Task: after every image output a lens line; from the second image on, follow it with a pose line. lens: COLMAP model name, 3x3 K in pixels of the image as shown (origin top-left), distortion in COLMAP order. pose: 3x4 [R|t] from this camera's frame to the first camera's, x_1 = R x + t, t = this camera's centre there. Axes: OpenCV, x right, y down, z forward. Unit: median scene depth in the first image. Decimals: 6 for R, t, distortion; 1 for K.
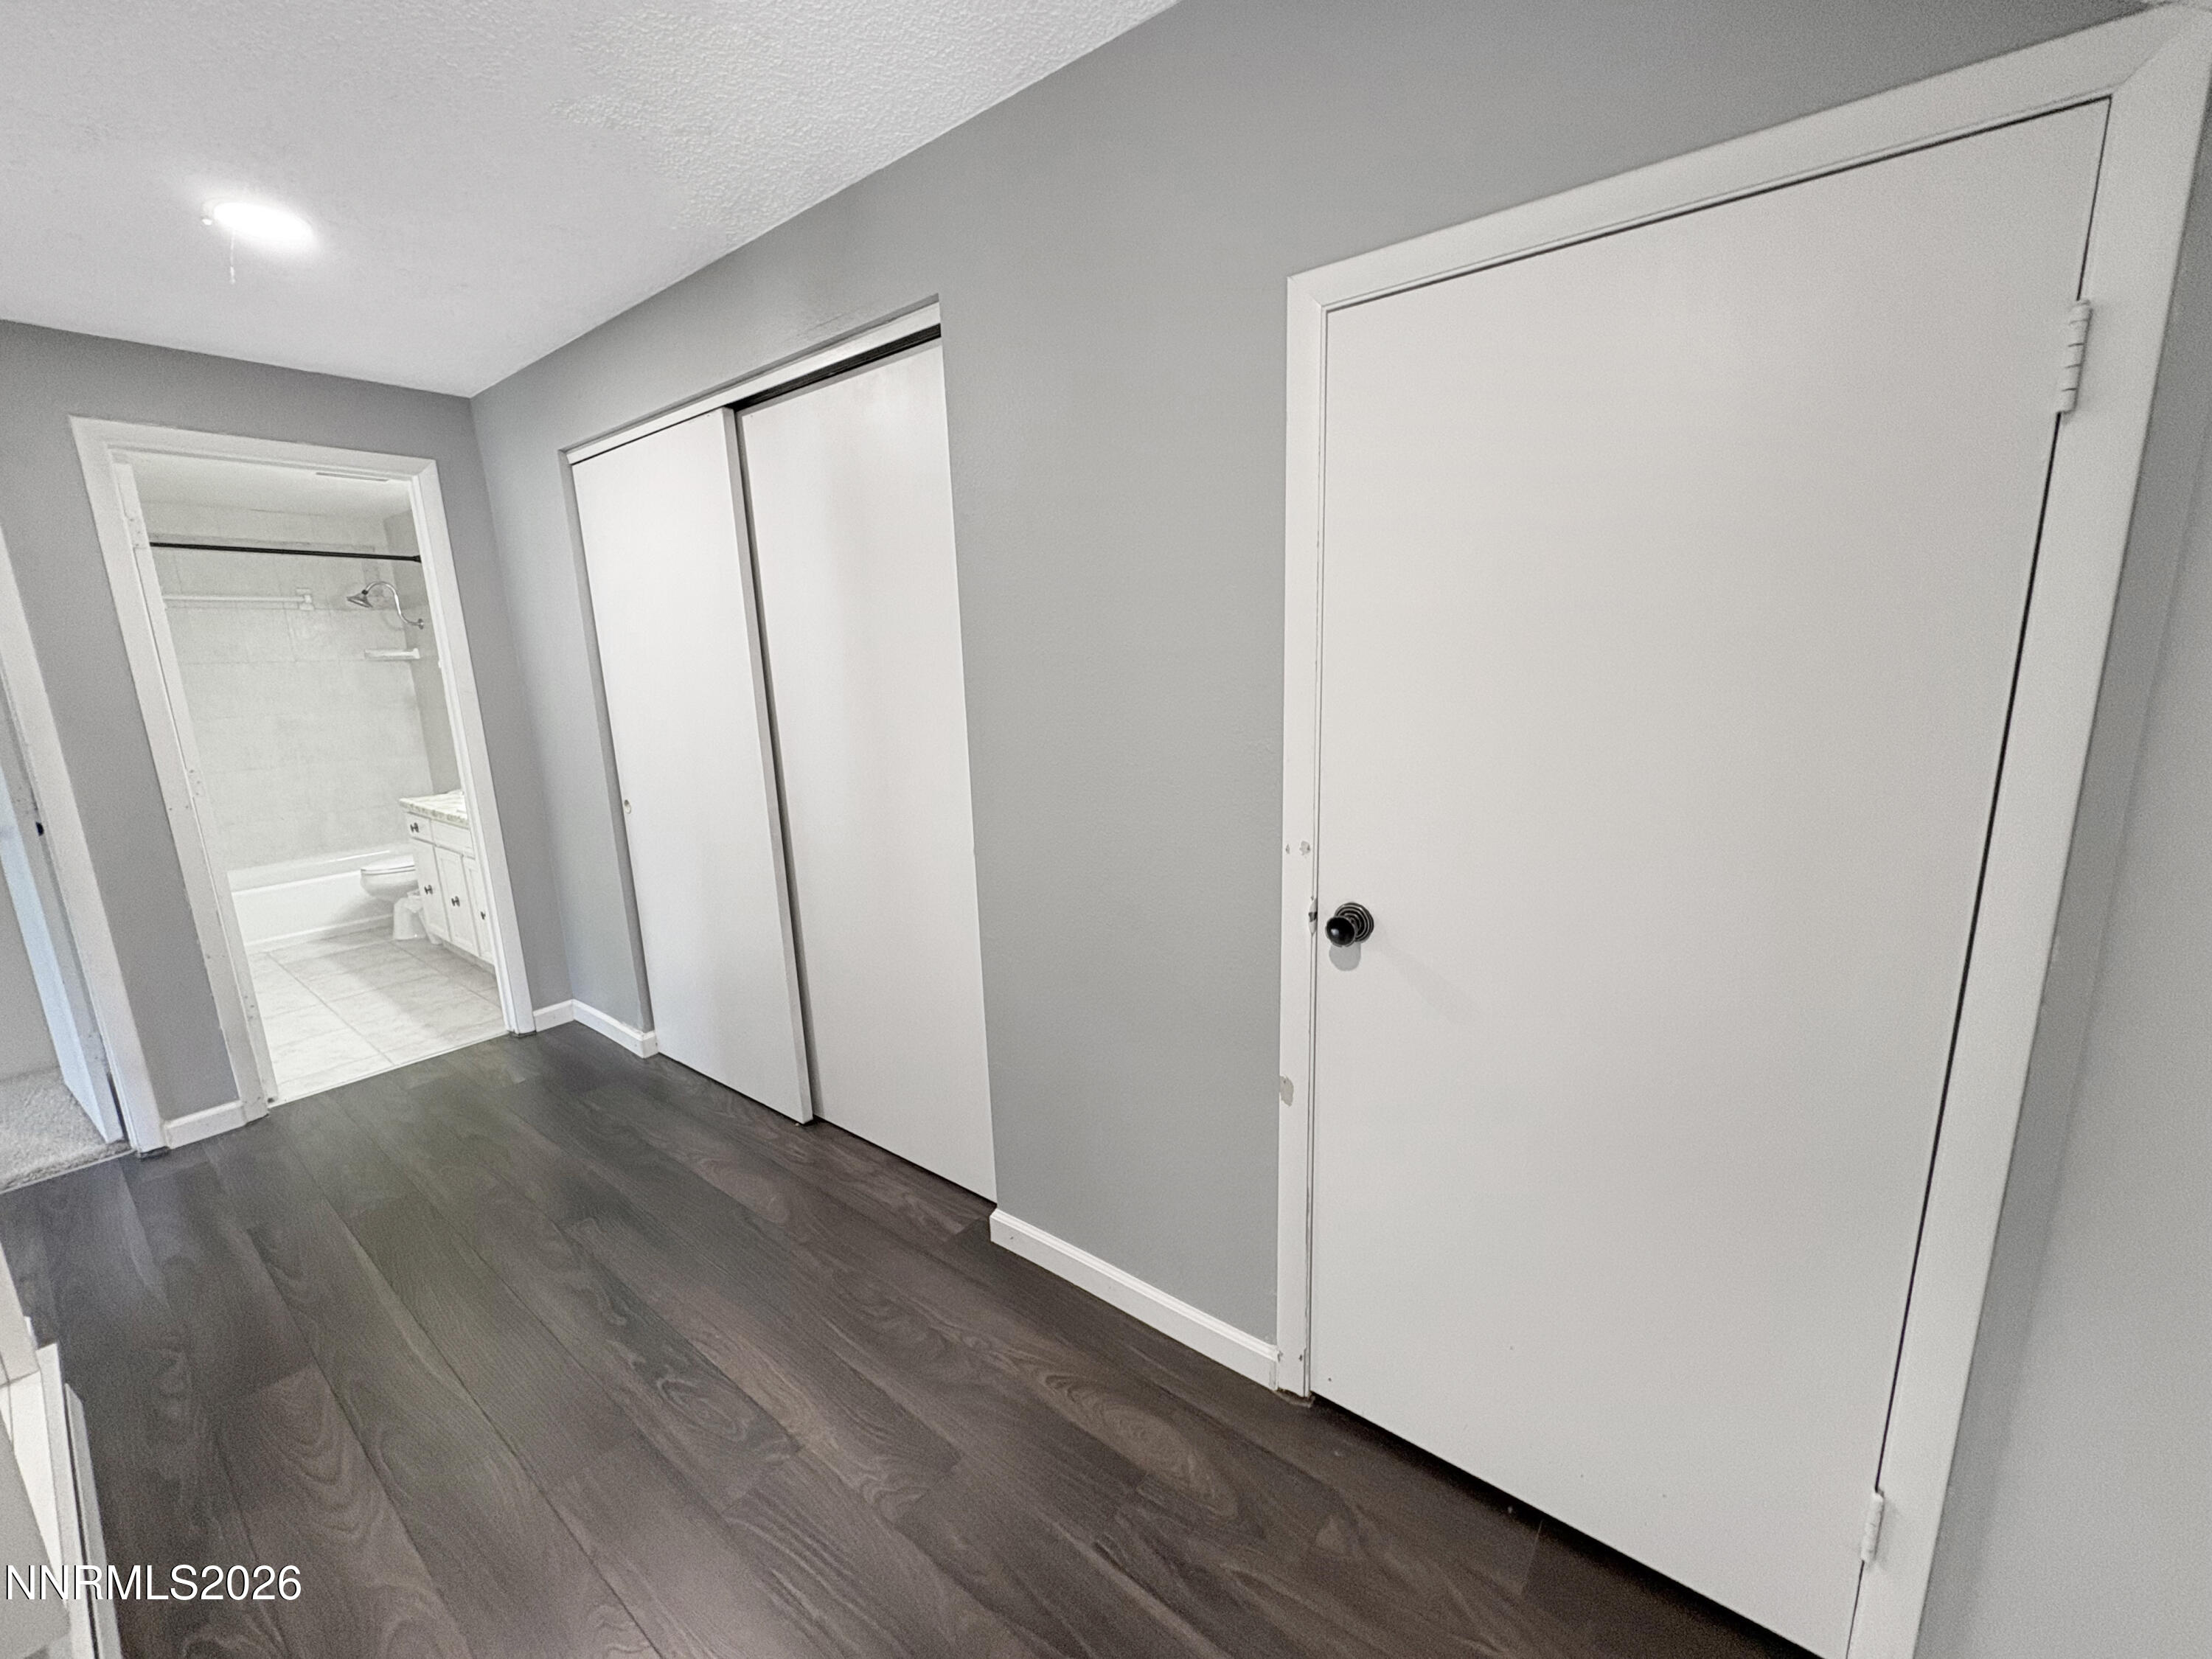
lens RADIAL K [[897.5, 0, 1099.5], [0, 897.5, 832.3], [0, 0, 1]] dist [0.001541, -0.000501]
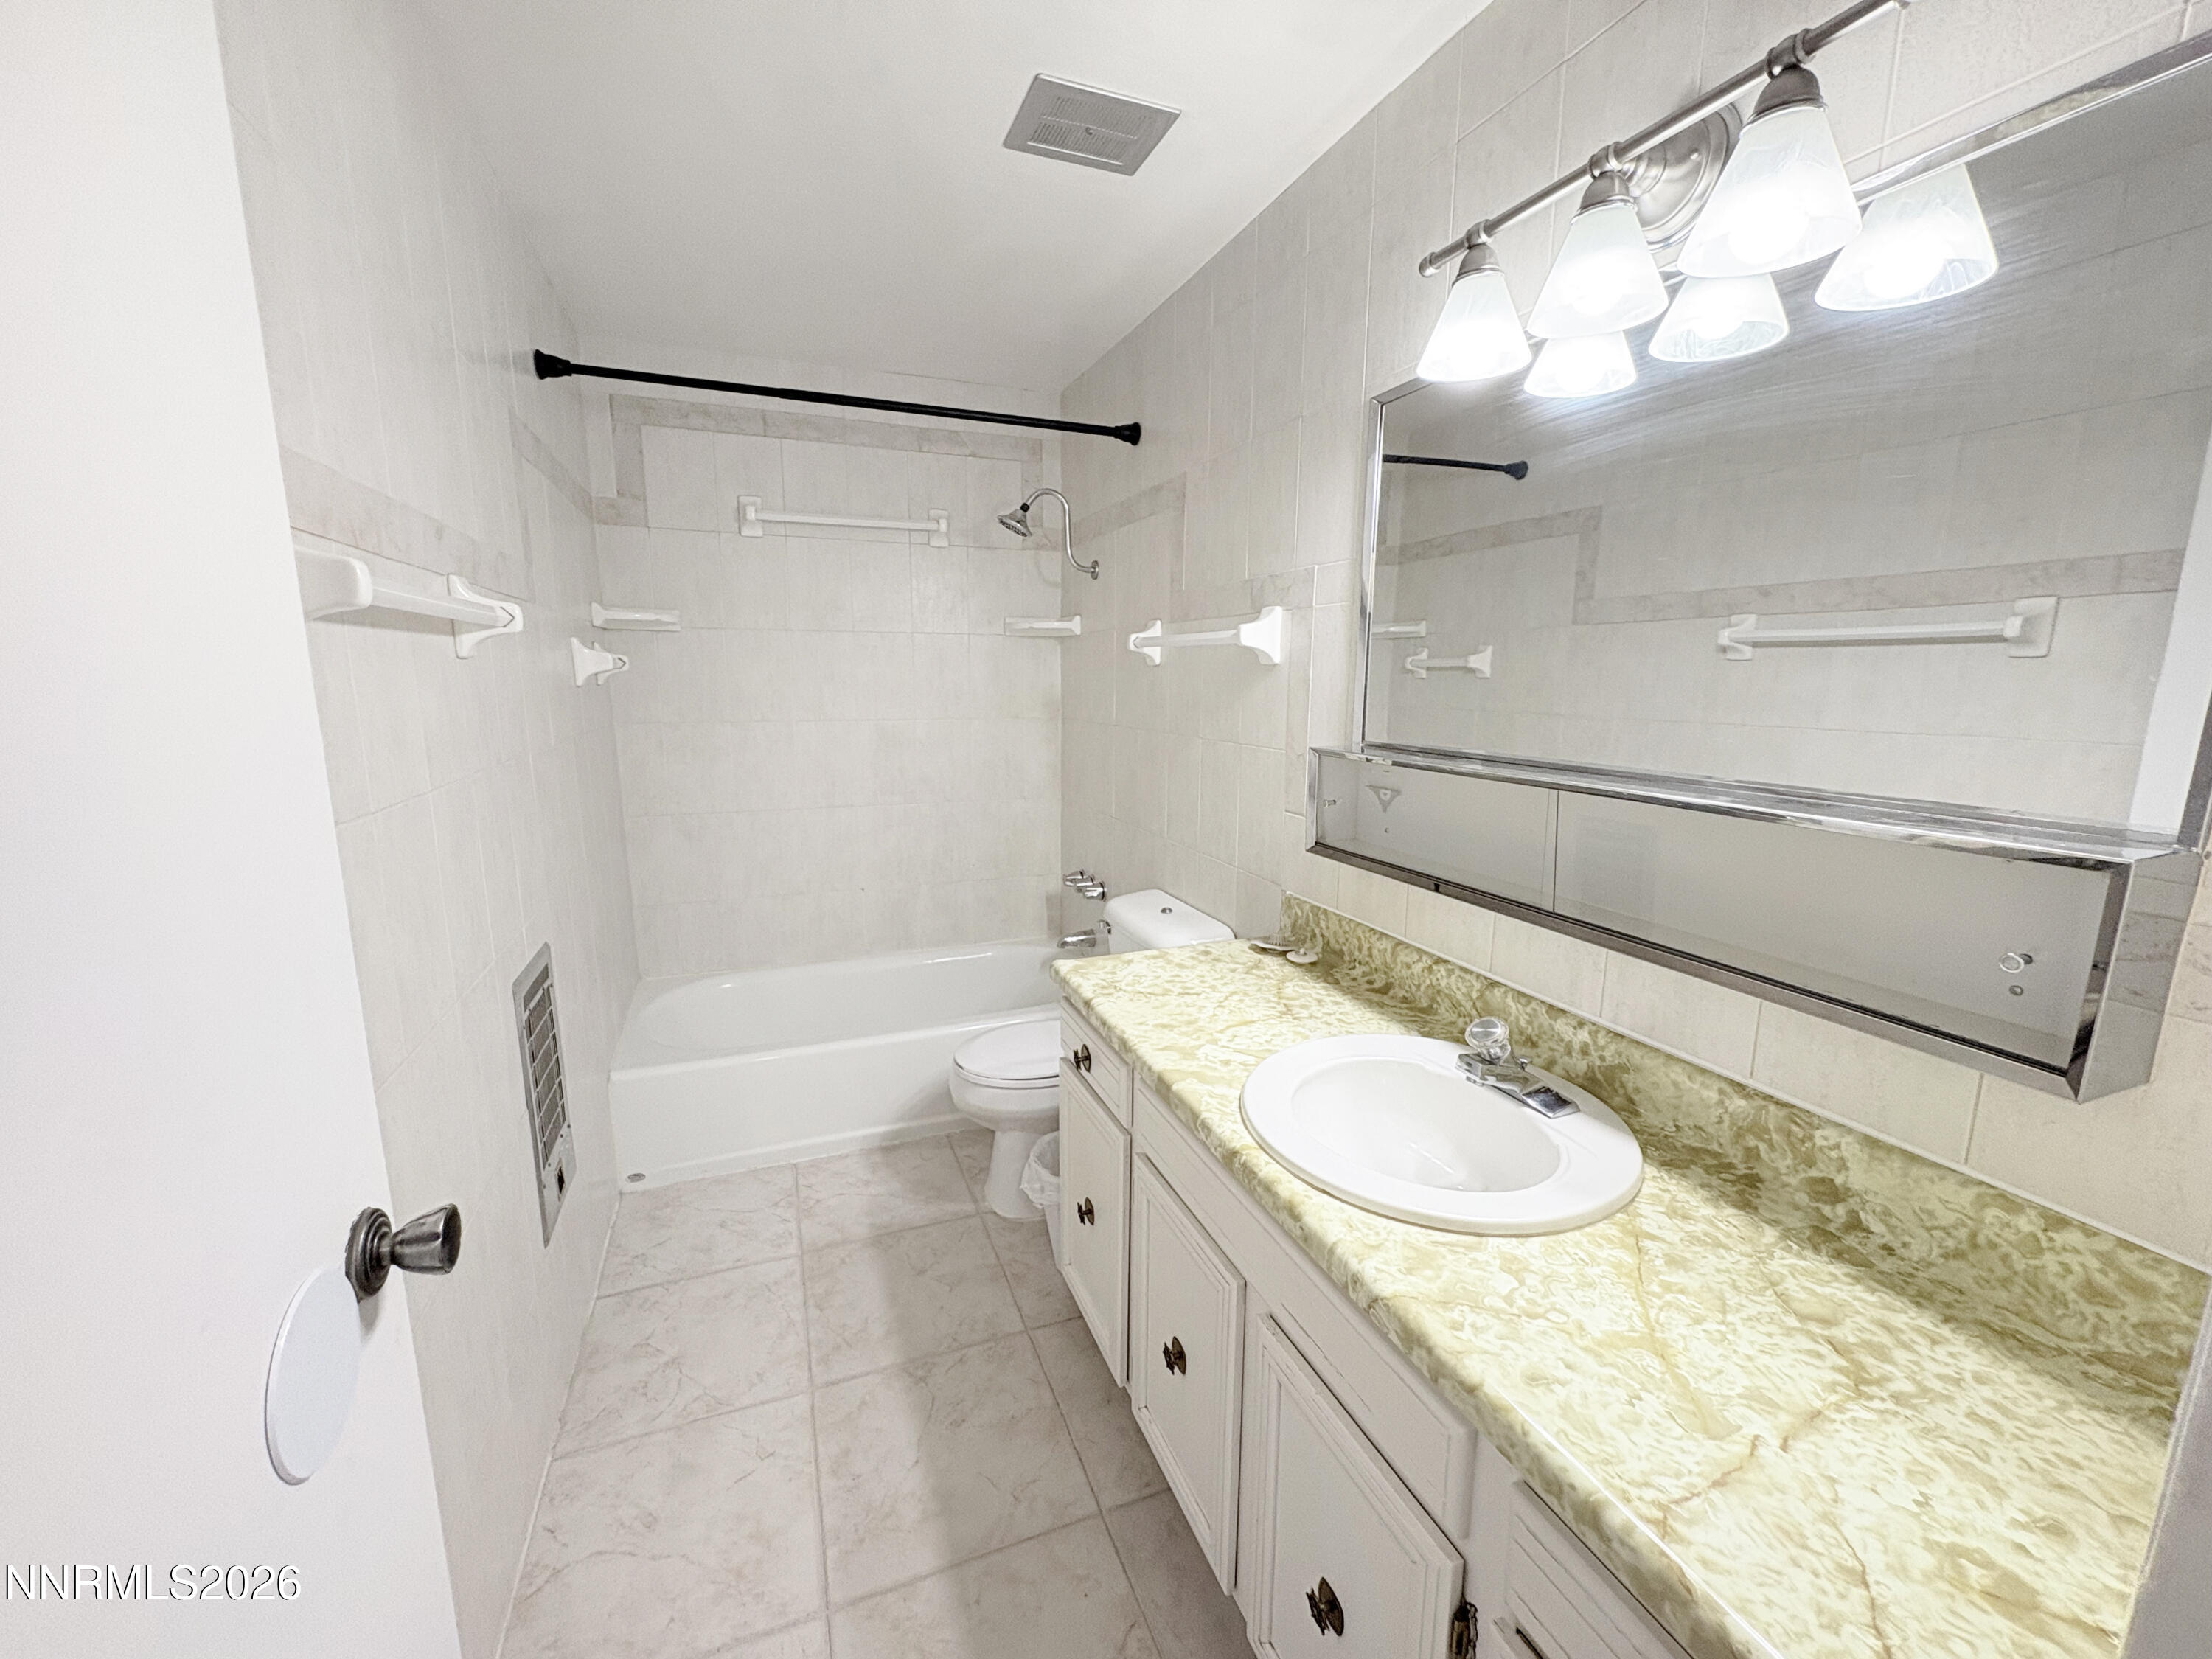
lens RADIAL K [[897.5, 0, 1109.9], [0, 897.5, 833.5], [0, 0, 1]] dist [0.001541, -0.000501]
pose [[0.864374, 0.129089, -0.485998, -0.480856], [-0.134701, 0.990606, 0.023547, -0.089984], [0.484472, 0.045111, 0.873643, 0.555438]]
